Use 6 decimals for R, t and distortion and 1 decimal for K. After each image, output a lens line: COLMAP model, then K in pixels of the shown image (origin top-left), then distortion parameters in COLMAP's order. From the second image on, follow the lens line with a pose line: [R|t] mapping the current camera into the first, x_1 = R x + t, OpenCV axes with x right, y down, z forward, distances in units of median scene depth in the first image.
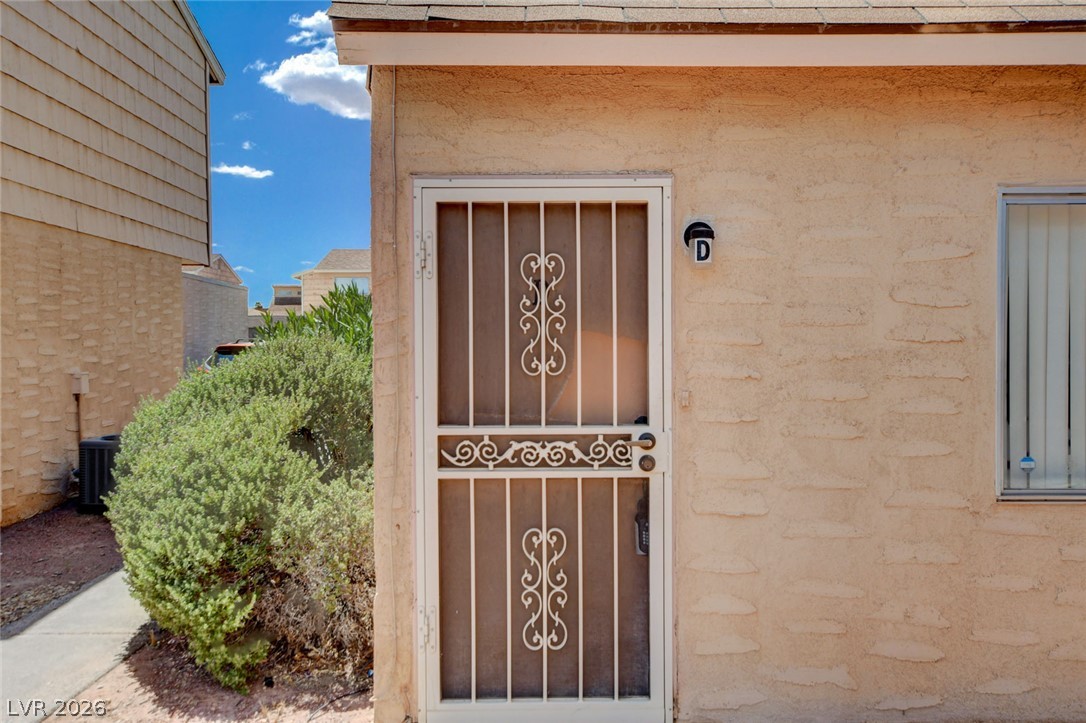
lens RADIAL K [[912.4, 0, 542.2], [0, 912.4, 360.1], [0, 0, 1]] dist [0.008059, 0.003197]
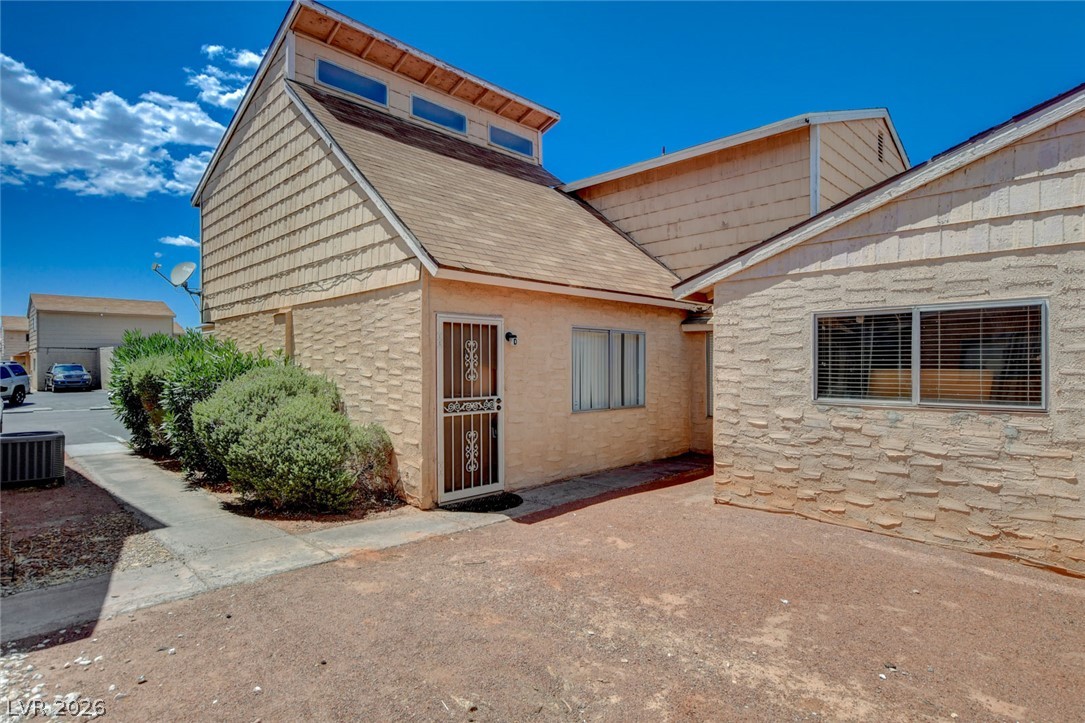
lens RADIAL K [[583.2, 0, 542.9], [0, 583.2, 364.1], [0, 0, 1]] dist [-0.000480, 0.000042]
pose [[0.711201, 0.003121, 0.702981, -1.191659], [0.011151, 0.999814, -0.015720, -0.004697], [-0.702900, 0.019019, 0.711035, -0.546454]]
